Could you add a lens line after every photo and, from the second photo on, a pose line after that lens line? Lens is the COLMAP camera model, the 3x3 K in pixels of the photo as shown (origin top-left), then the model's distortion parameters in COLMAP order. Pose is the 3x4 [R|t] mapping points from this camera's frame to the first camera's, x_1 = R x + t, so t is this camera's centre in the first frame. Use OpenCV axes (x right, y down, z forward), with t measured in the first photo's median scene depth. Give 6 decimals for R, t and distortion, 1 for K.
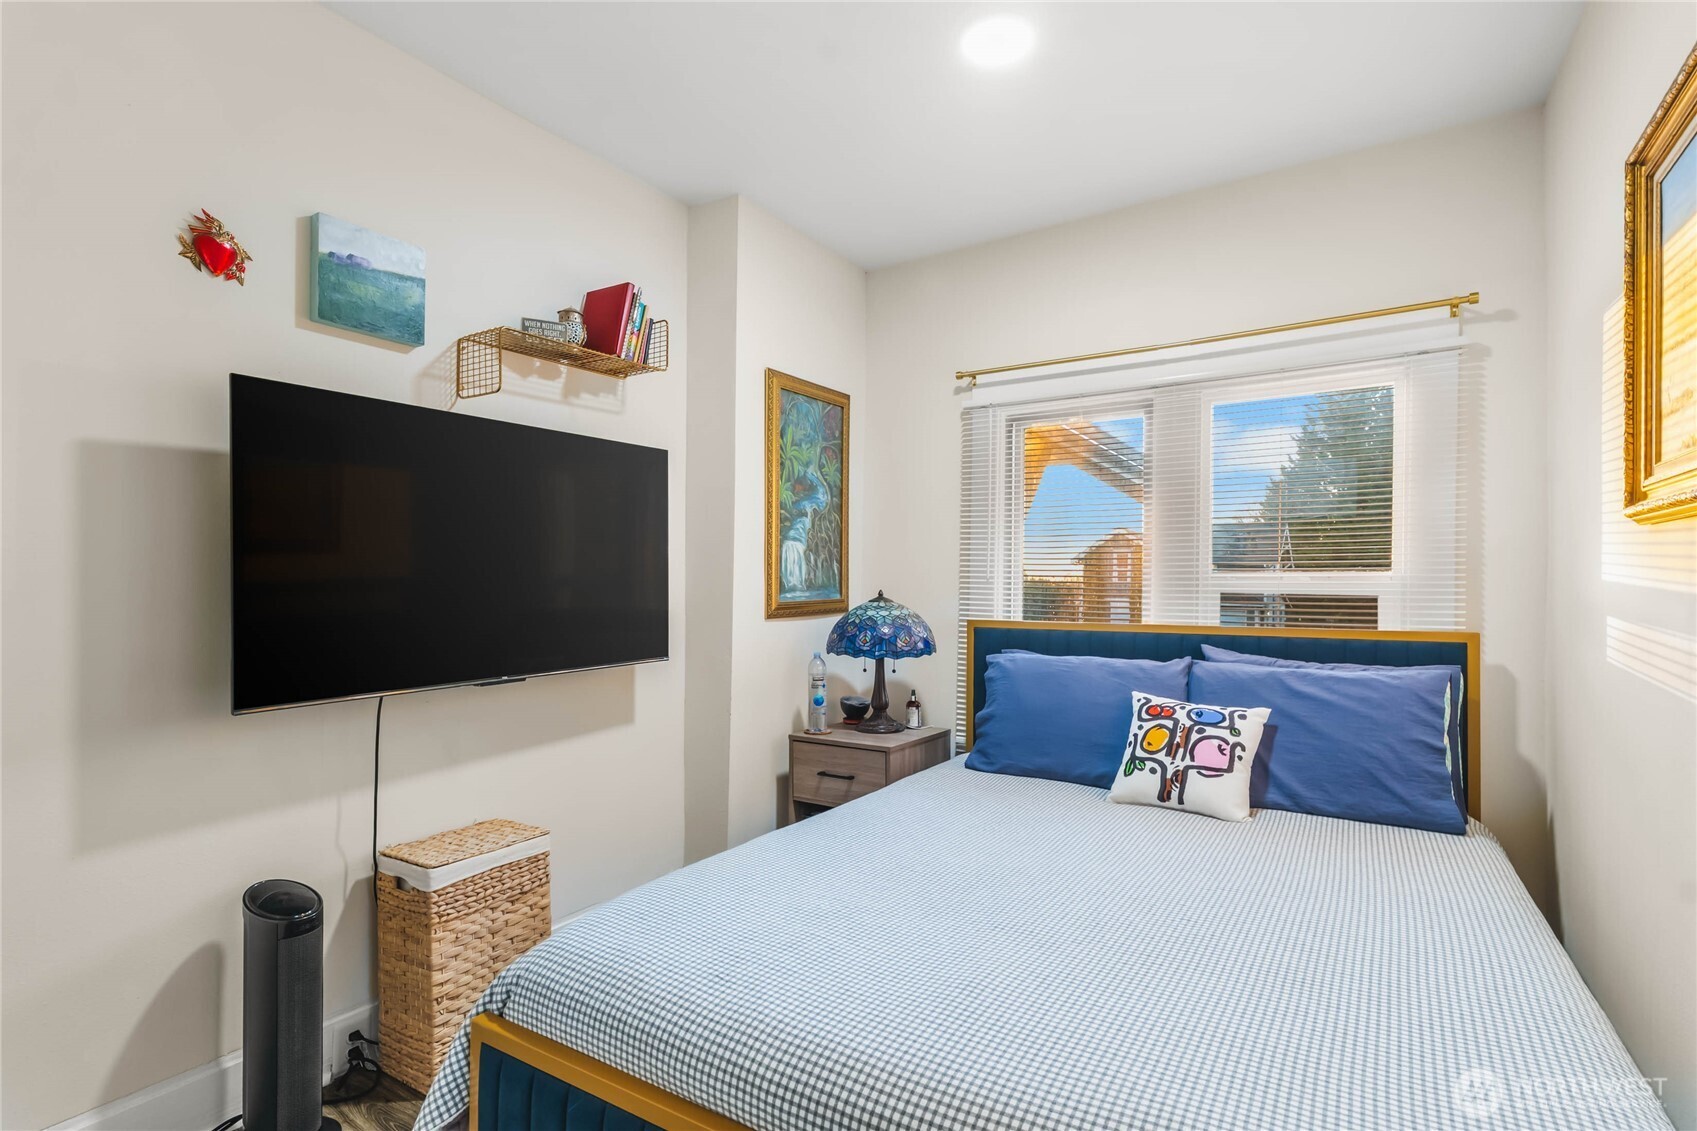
lens RADIAL K [[788.6, 0, 849.0], [0, 788.6, 576.0], [0, 0, 1]] dist [0.000239, 0.000568]
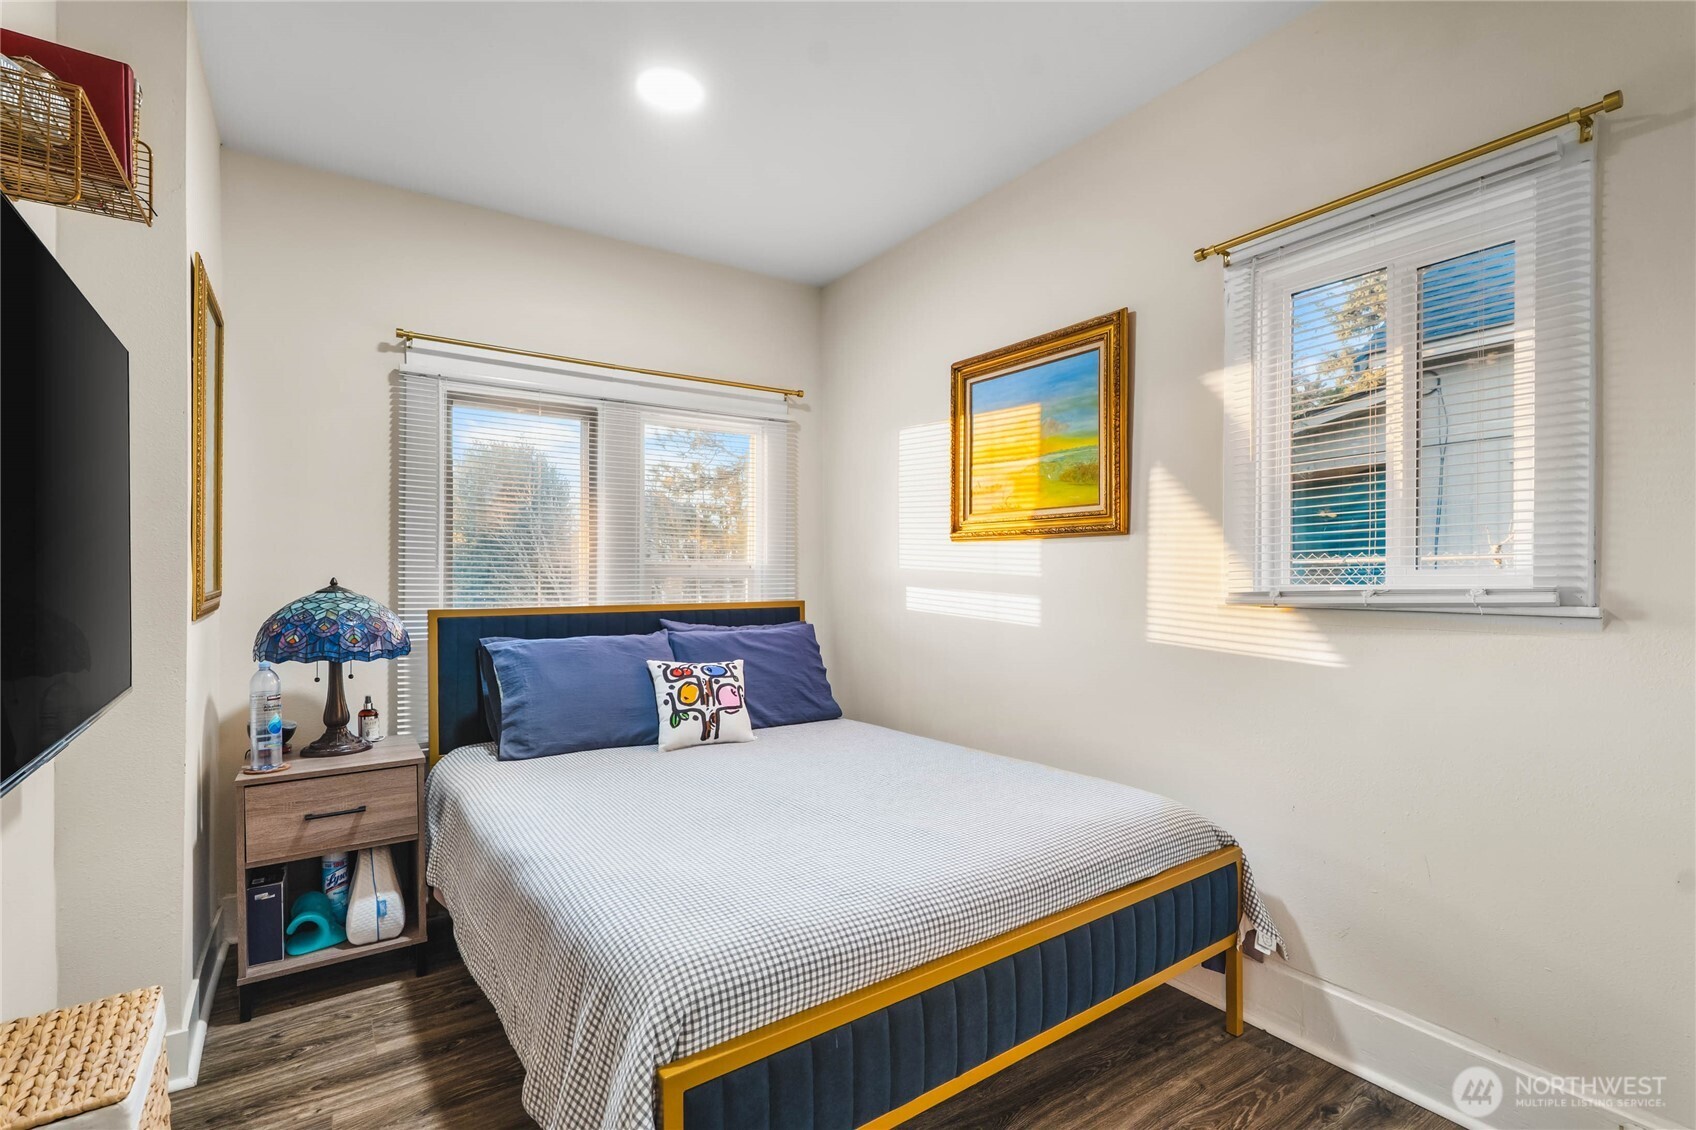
lens RADIAL K [[788.1, 0, 844.9], [0, 788.1, 570.8], [0, 0, 1]] dist [0.000239, 0.000568]
pose [[0.399744, 0.000545, 0.916626, -0.657399], [-0.008850, 0.999956, 0.003265, 0.004685], [-0.916584, -0.009417, 0.399731, 0.269775]]
